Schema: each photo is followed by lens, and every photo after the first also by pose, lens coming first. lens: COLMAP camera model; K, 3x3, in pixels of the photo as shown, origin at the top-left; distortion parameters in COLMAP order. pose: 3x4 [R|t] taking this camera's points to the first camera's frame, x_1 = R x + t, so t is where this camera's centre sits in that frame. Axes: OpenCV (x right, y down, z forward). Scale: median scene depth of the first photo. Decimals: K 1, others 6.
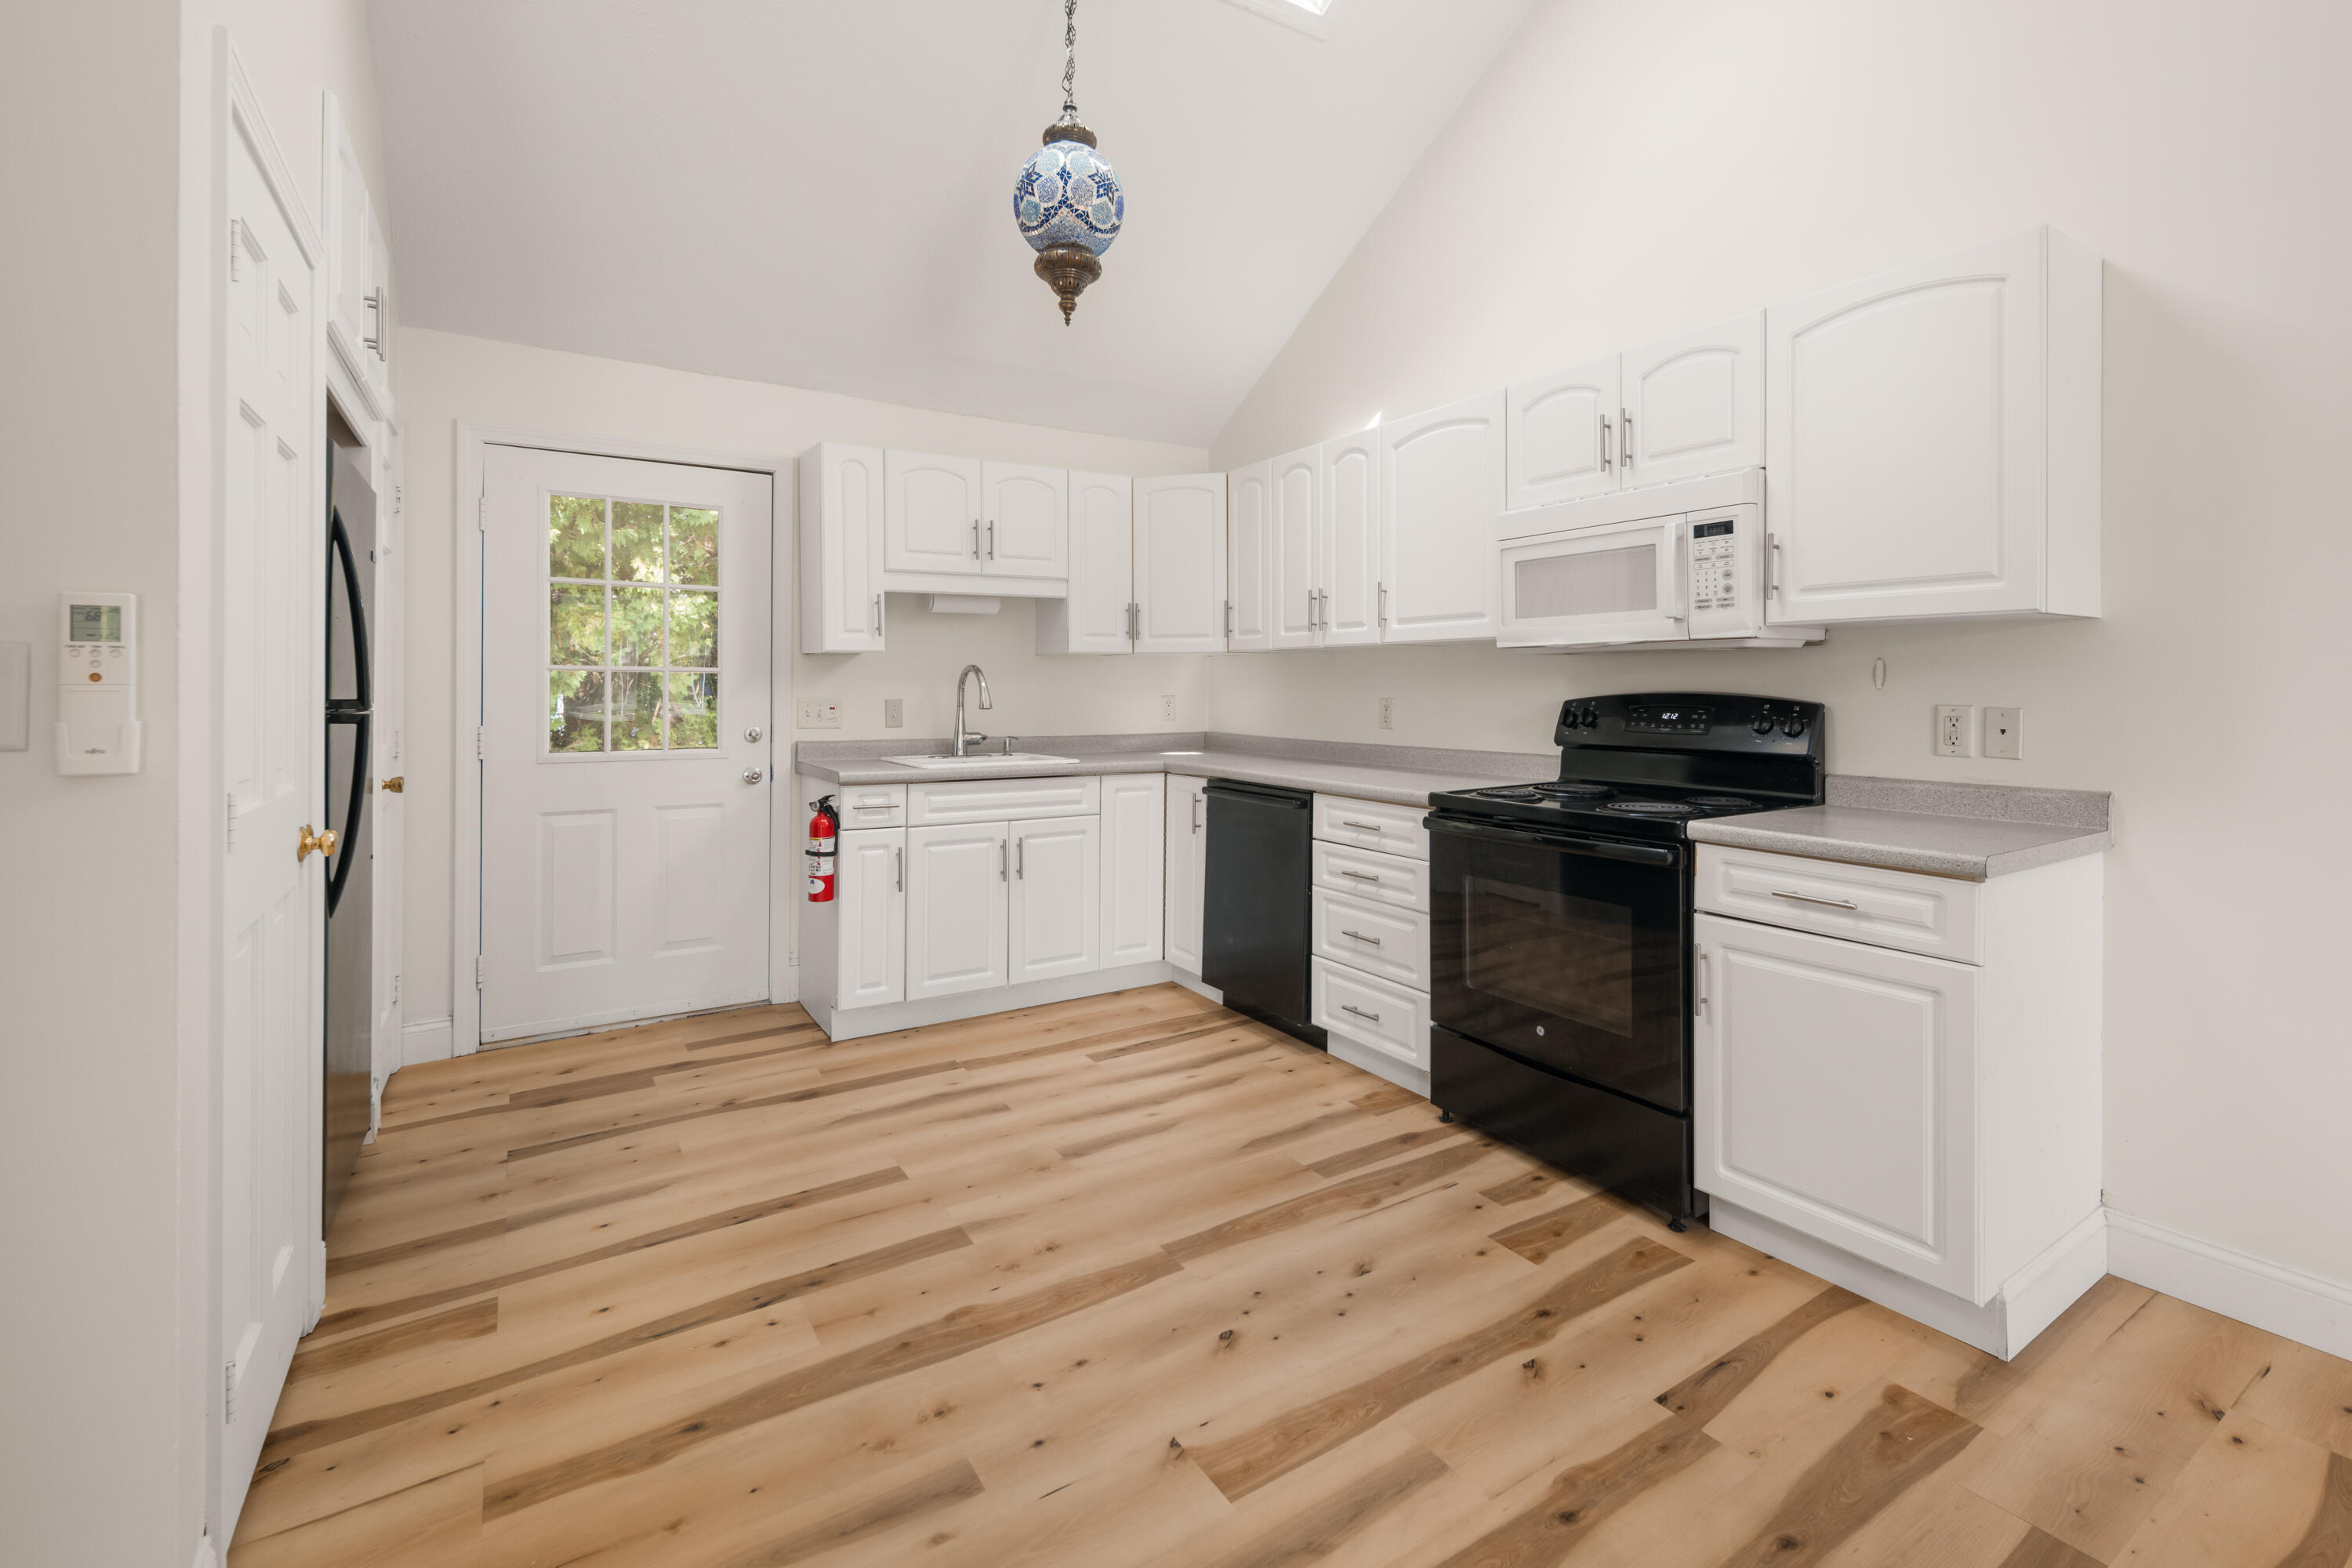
lens RADIAL K [[1021.8, 0, 1177.9], [0, 1021.8, 684.6], [0, 0, 1]] dist [0.000284, -0.000021]
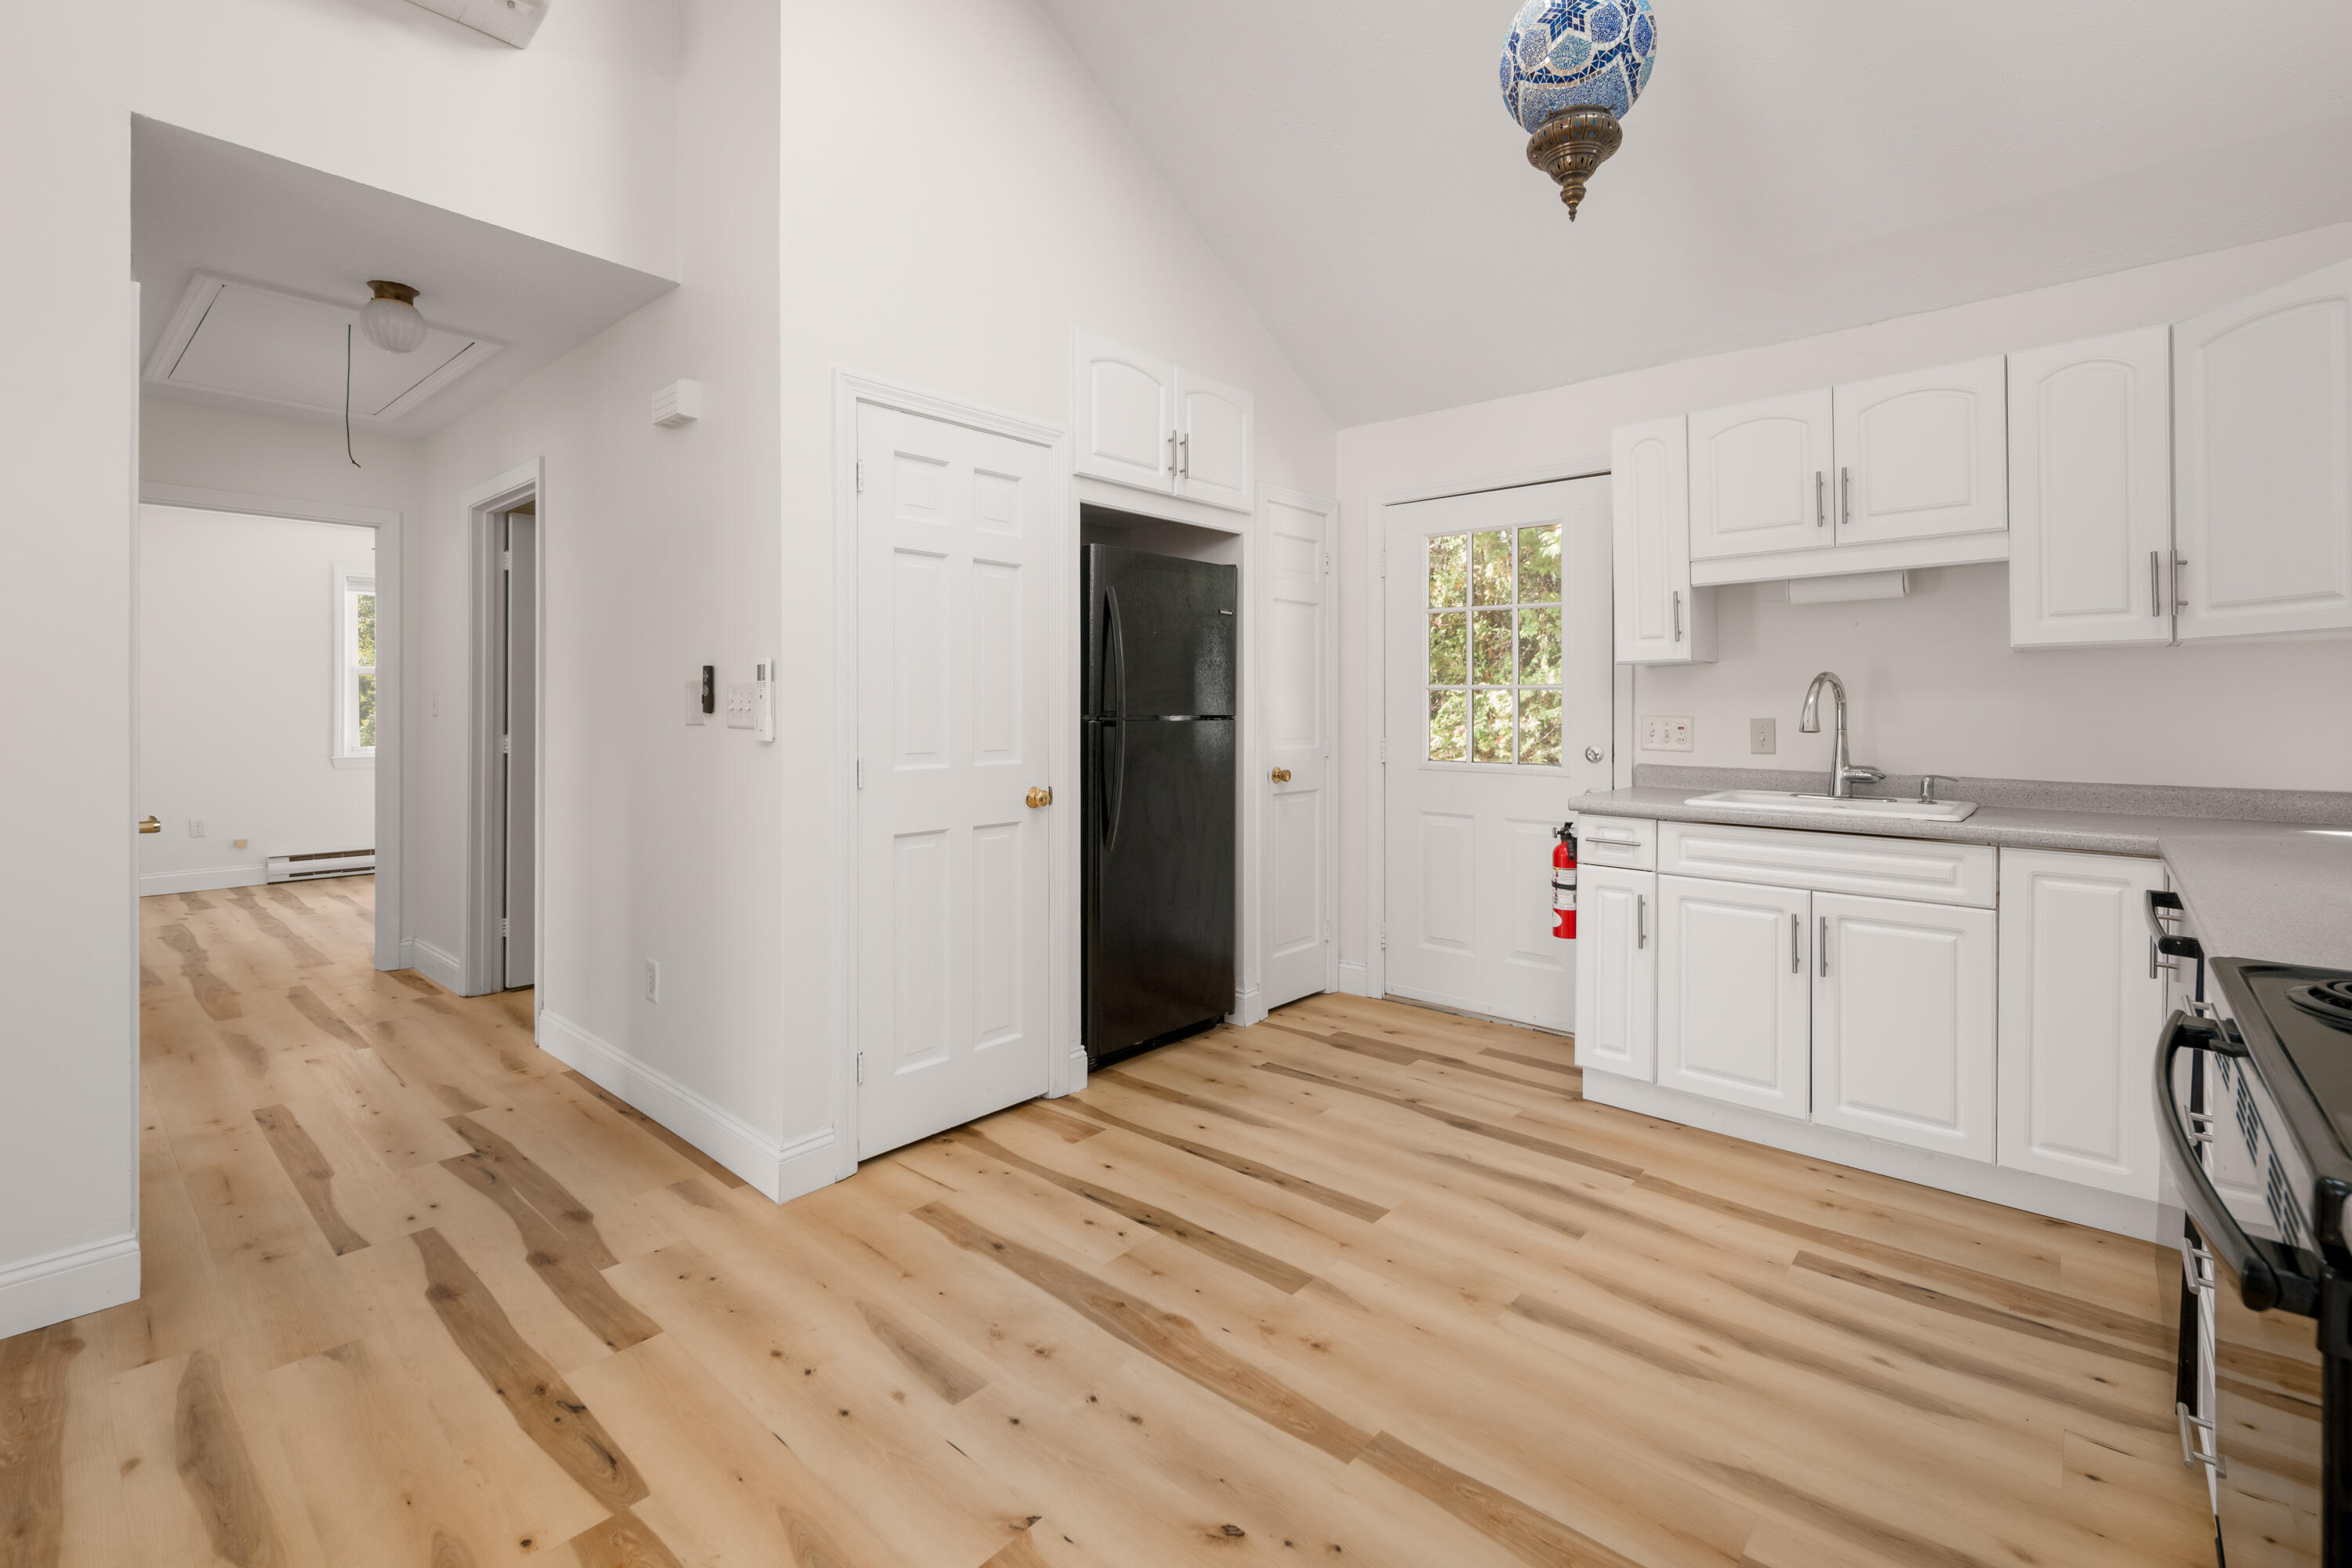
lens RADIAL K [[1030.7, 0, 1177.2], [0, 1030.7, 703.3], [0, 0, 1]] dist [0.002692, 0.000060]
pose [[0.272473, -0.004453, -0.962153, 0.443693], [0.001931, 0.999990, -0.004081, 0.006054], [0.962161, -0.000746, 0.272479, 0.417240]]
